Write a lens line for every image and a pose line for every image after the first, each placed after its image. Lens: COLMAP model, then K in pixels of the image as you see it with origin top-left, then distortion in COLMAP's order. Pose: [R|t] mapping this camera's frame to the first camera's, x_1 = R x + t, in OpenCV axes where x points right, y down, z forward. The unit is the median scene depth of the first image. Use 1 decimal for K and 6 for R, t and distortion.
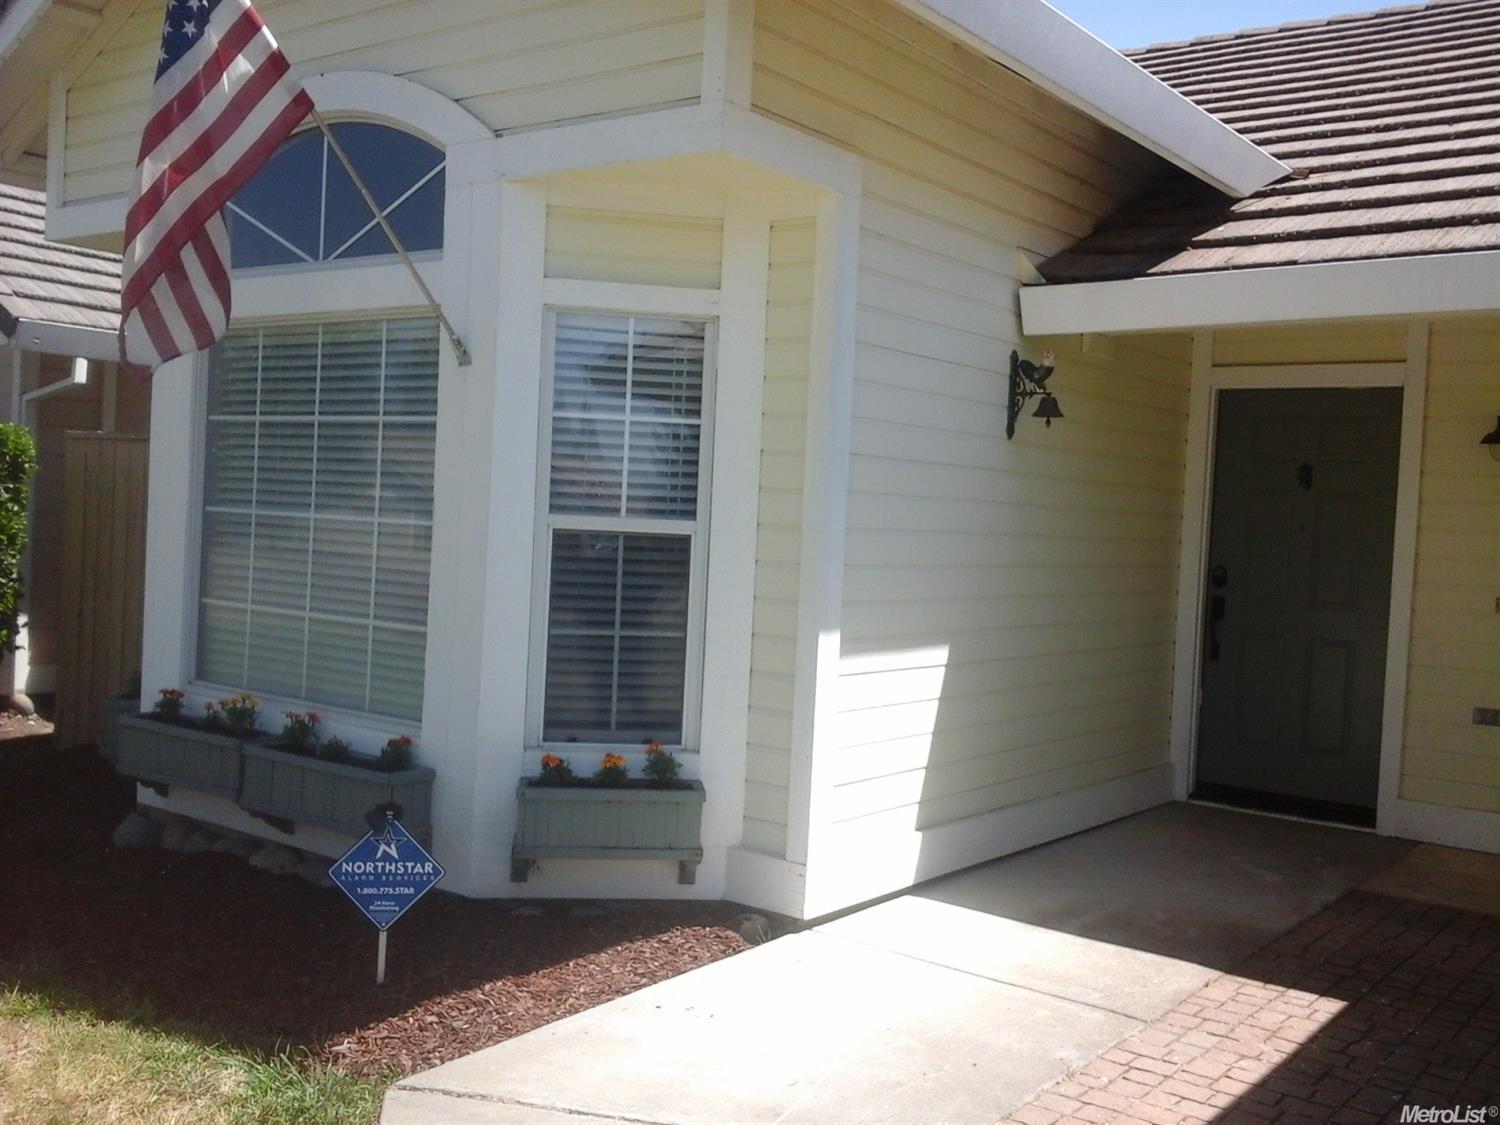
lens RADIAL K [[1472.8, 0, 750.8], [0, 1472.8, 559.4], [0, 0, 1]] dist [0.022173, 0.000000]
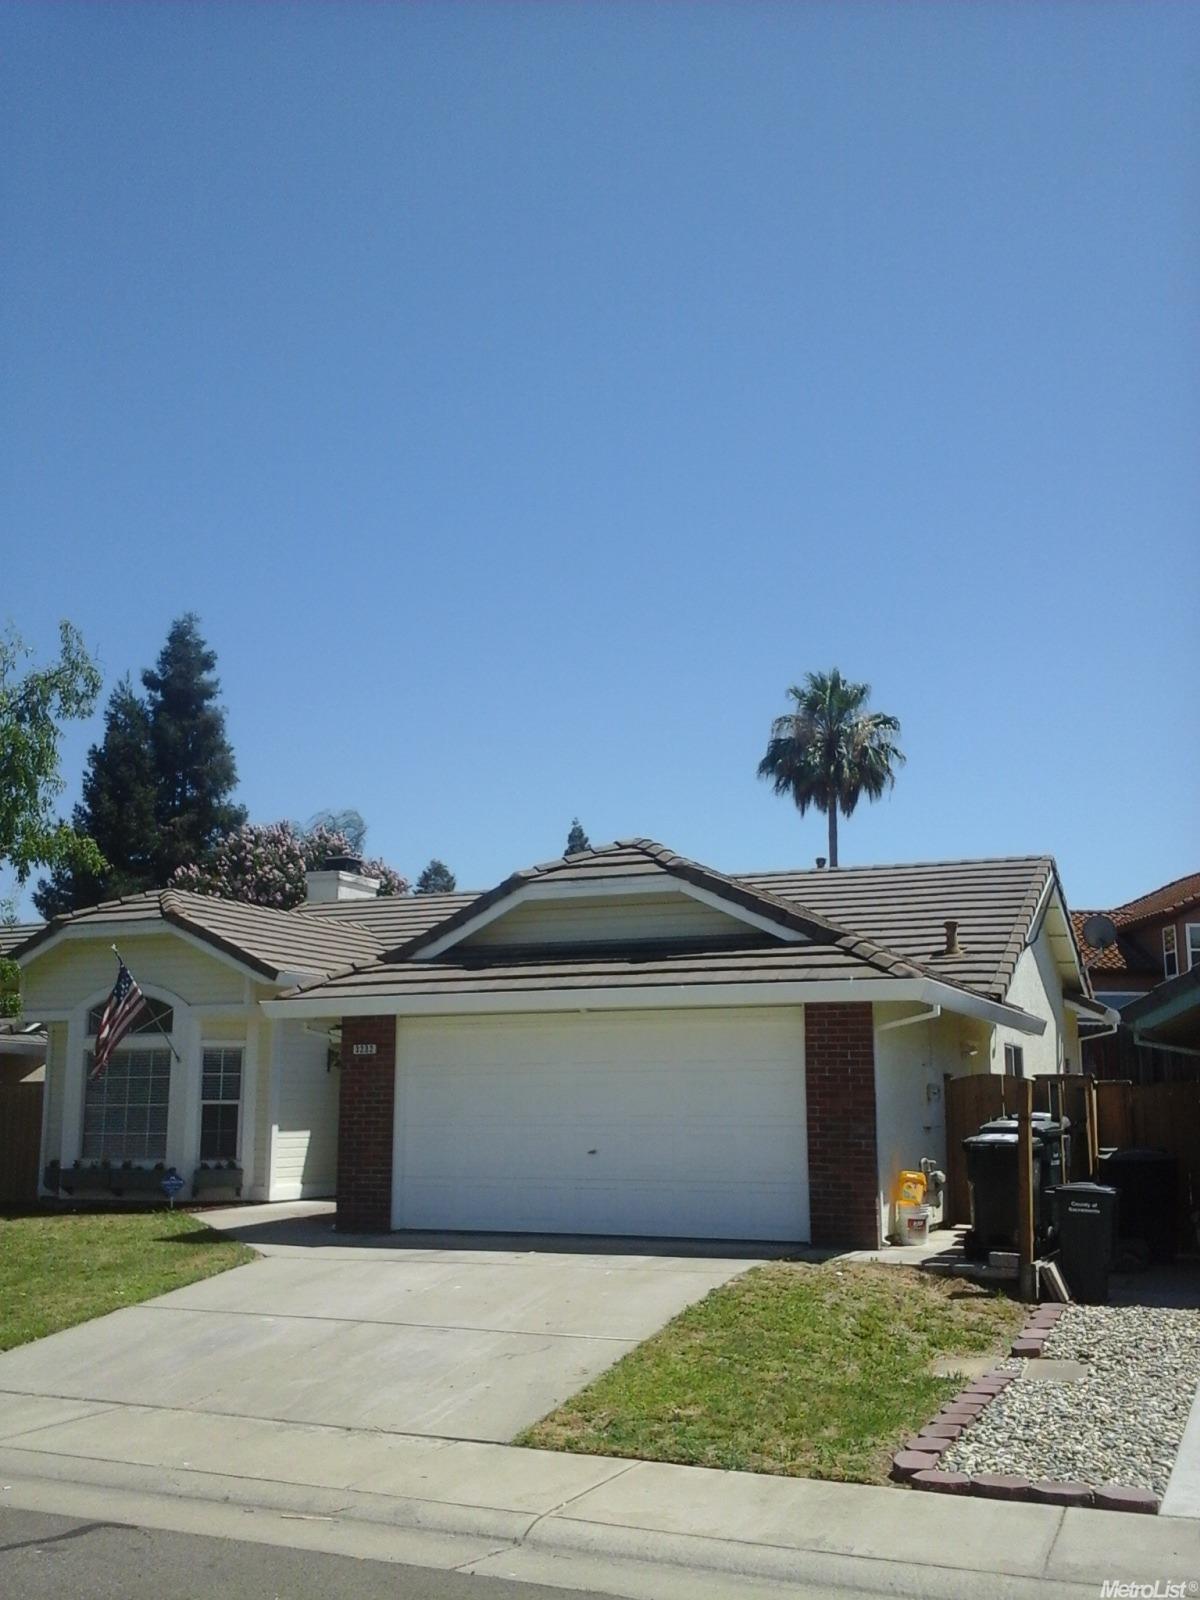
lens RADIAL K [[1571.0, 0, 598.0], [0, 1571.0, 795.1], [0, 0, 1]] dist [0.022173, 0.000000]
pose [[0.968399, -0.002666, 0.249393, -0.155849], [0.061740, 0.971382, -0.229356, 0.203371], [-0.241644, 0.237506, 0.940850, -3.316079]]
